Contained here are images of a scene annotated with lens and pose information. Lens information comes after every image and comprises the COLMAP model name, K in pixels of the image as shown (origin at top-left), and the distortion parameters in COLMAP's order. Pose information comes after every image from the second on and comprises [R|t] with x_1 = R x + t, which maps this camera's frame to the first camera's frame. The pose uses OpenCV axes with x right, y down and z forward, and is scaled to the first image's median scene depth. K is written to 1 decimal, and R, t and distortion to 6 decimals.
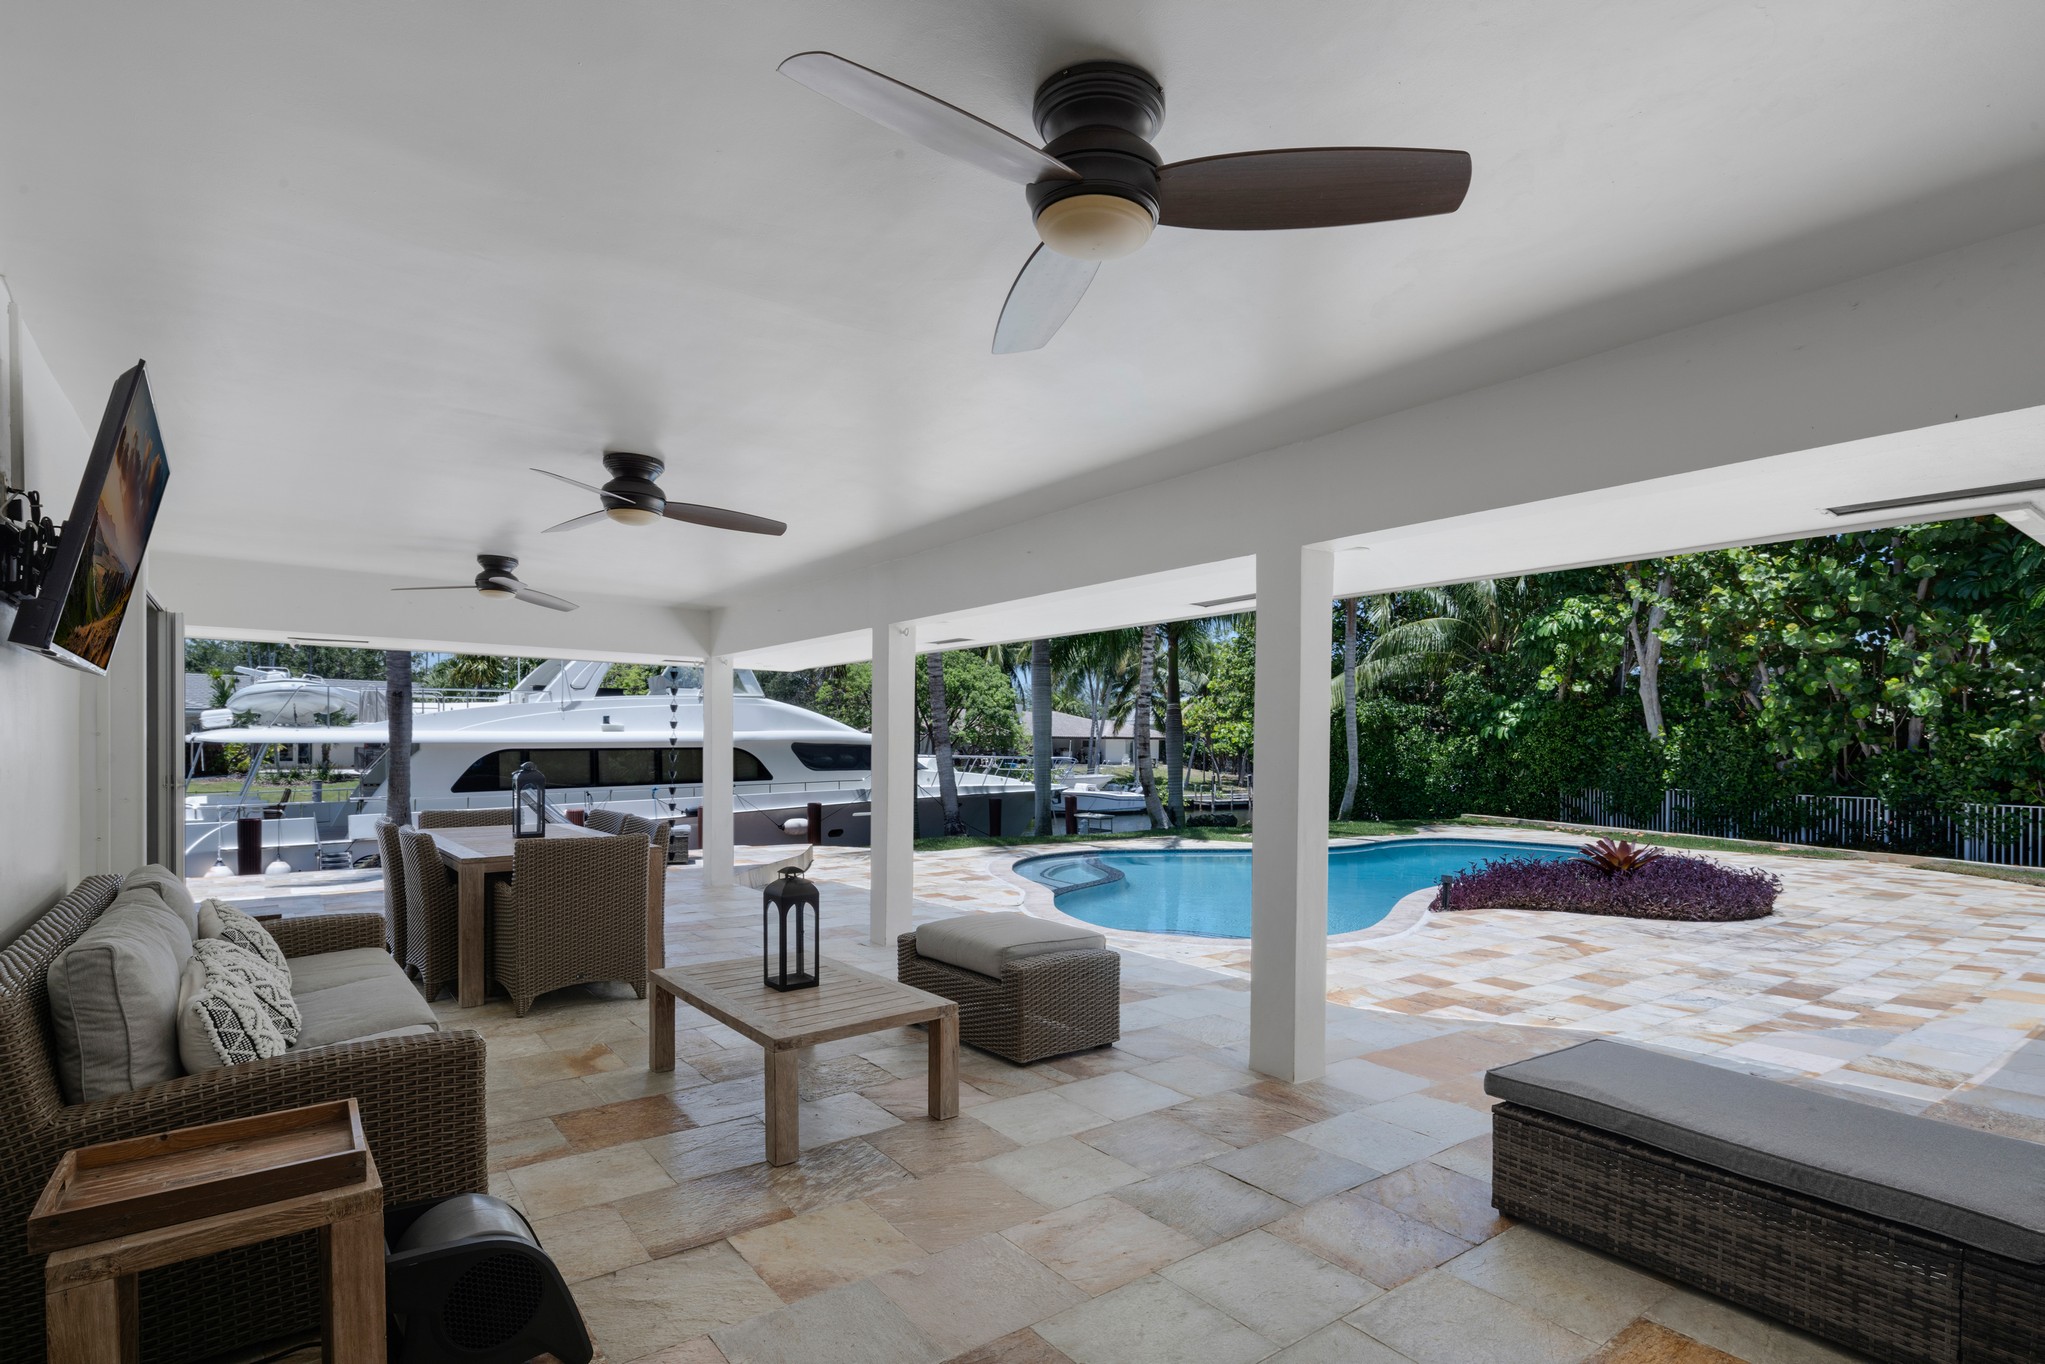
lens RADIAL K [[1001.7, 0, 1027.8], [0, 1001.7, 754.5], [0, 0, 1]] dist [-0.000233, -0.000259]
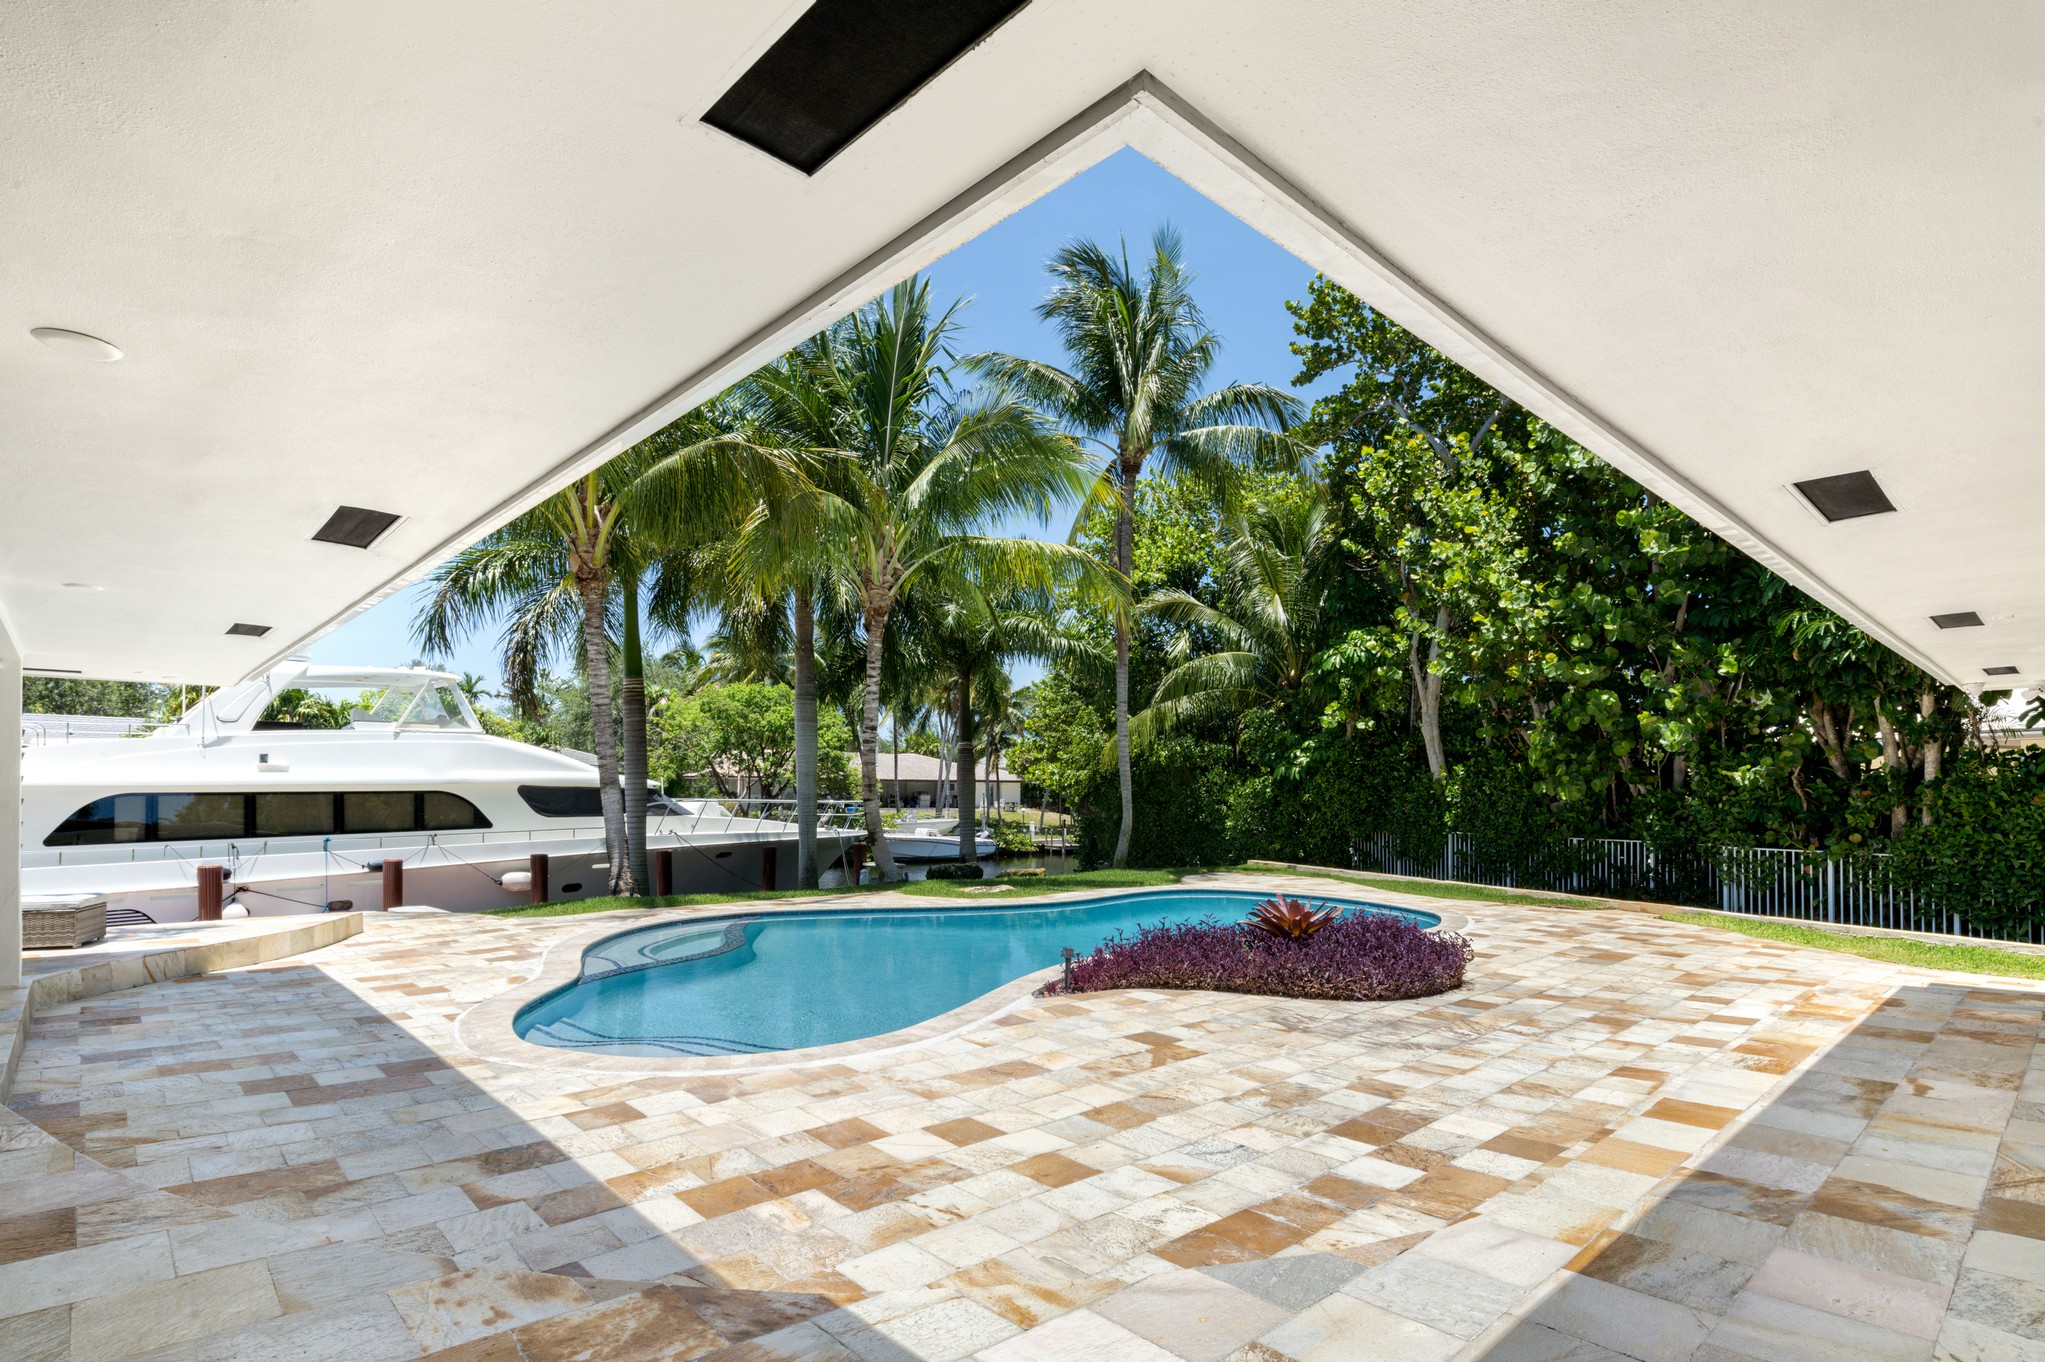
lens RADIAL K [[1001.7, 0, 1023.7], [0, 1001.7, 783.0], [0, 0, 1]] dist [-0.000233, -0.000259]
pose [[0.994765, -0.002054, 0.102172, 0.171650], [0.003566, 0.999887, -0.014621, 0.000700], [-0.102130, 0.014909, 0.994659, 0.120918]]
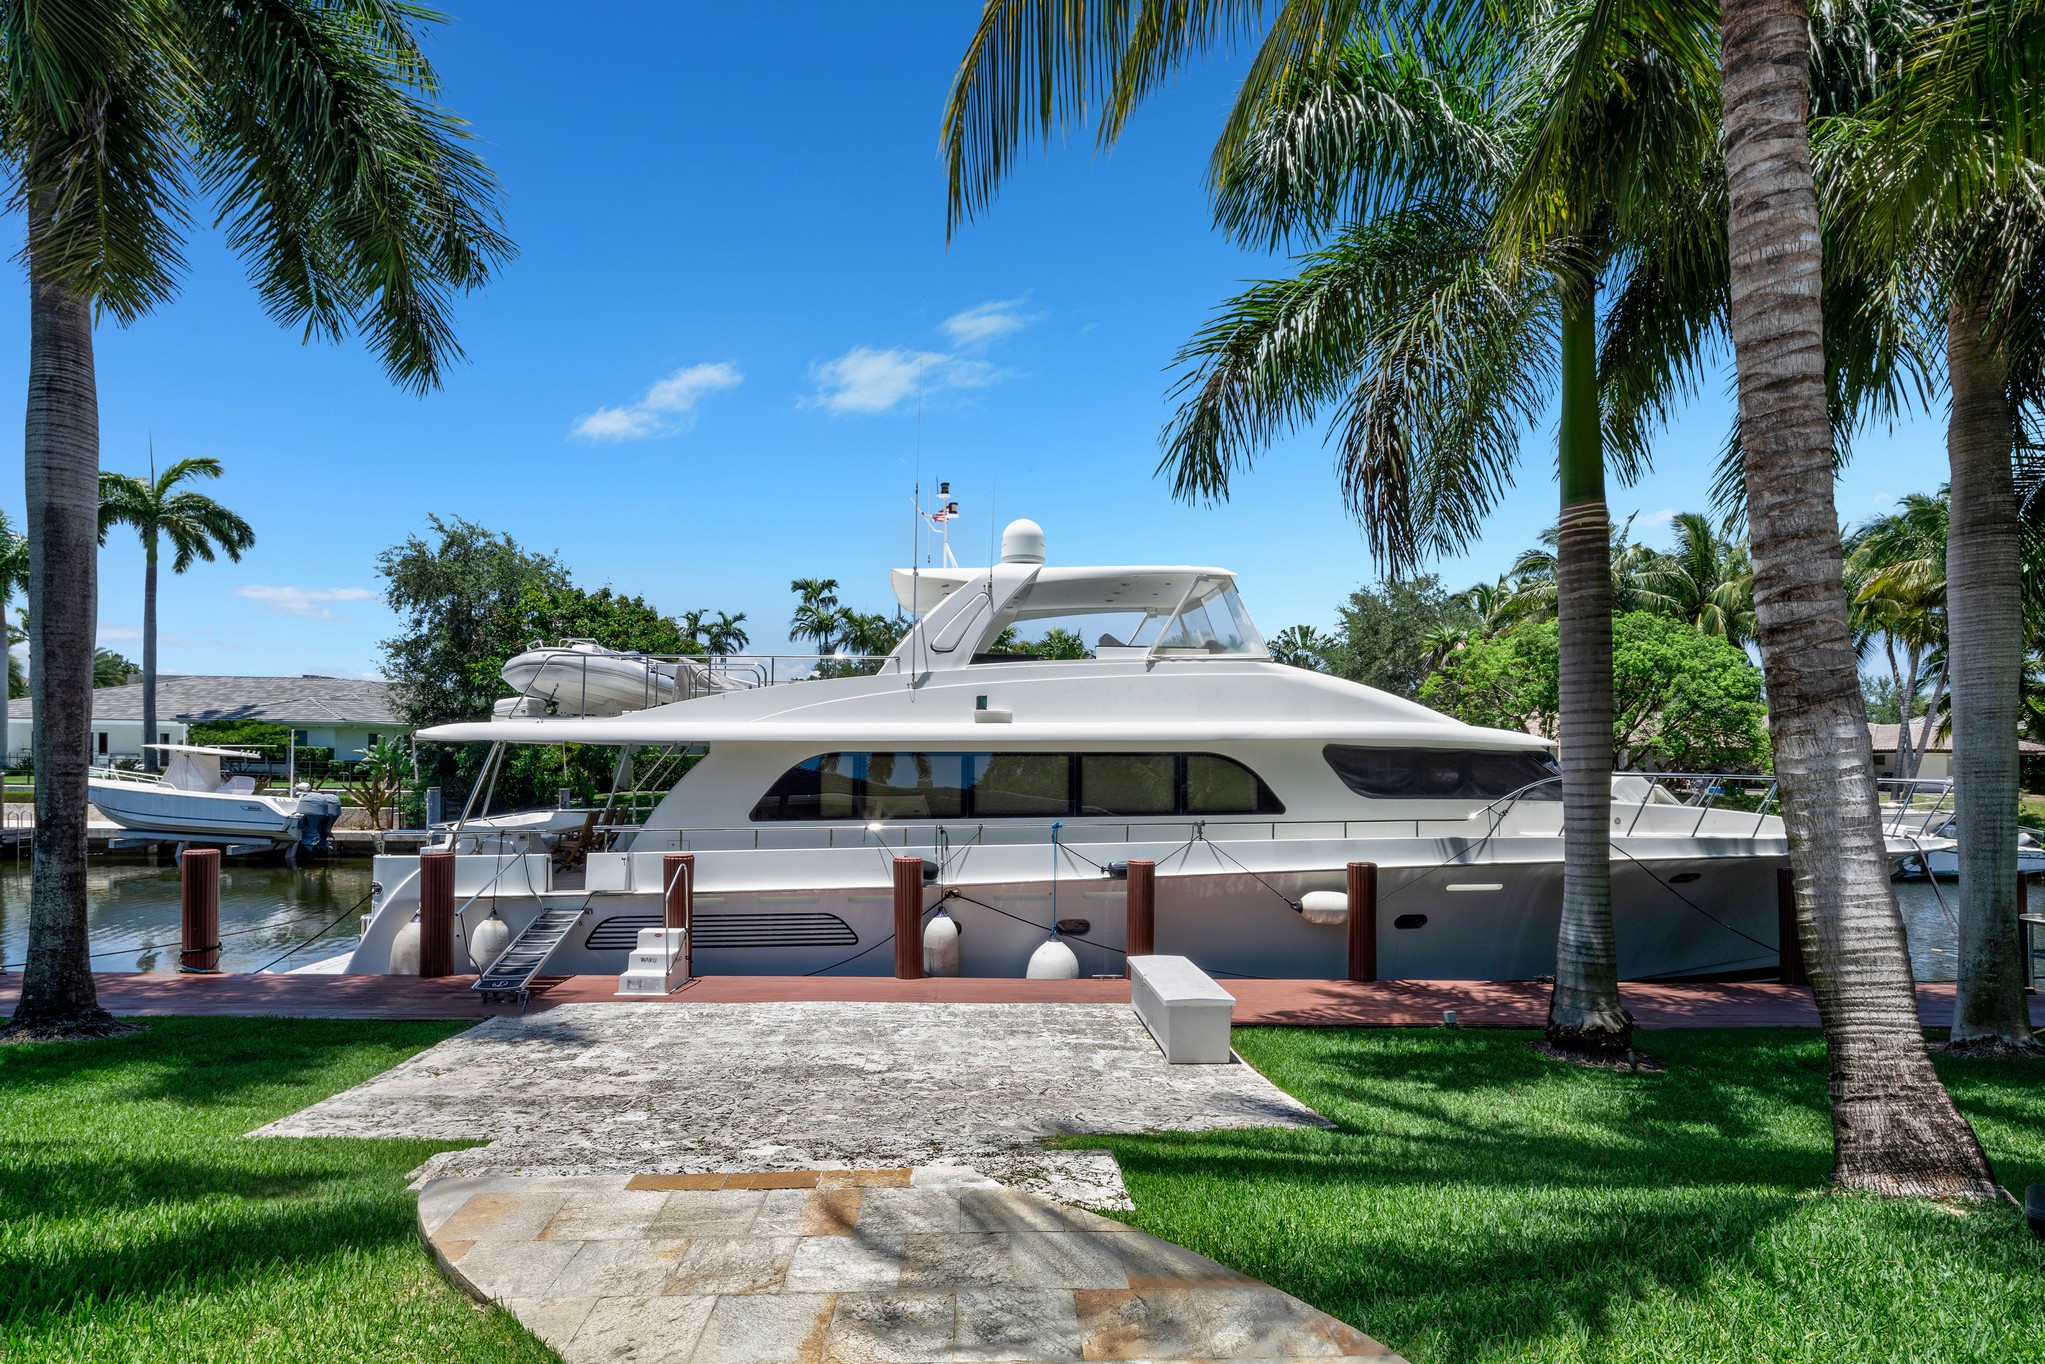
lens RADIAL K [[1001.7, 0, 1006.2], [0, 1001.7, 752.1], [0, 0, 1]] dist [-0.000233, -0.000259]
pose [[0.813088, 0.000158, -0.582141, -0.095115], [-0.011291, 0.999816, -0.015498, 0.003552], [0.582032, 0.019174, 0.812940, 0.702444]]
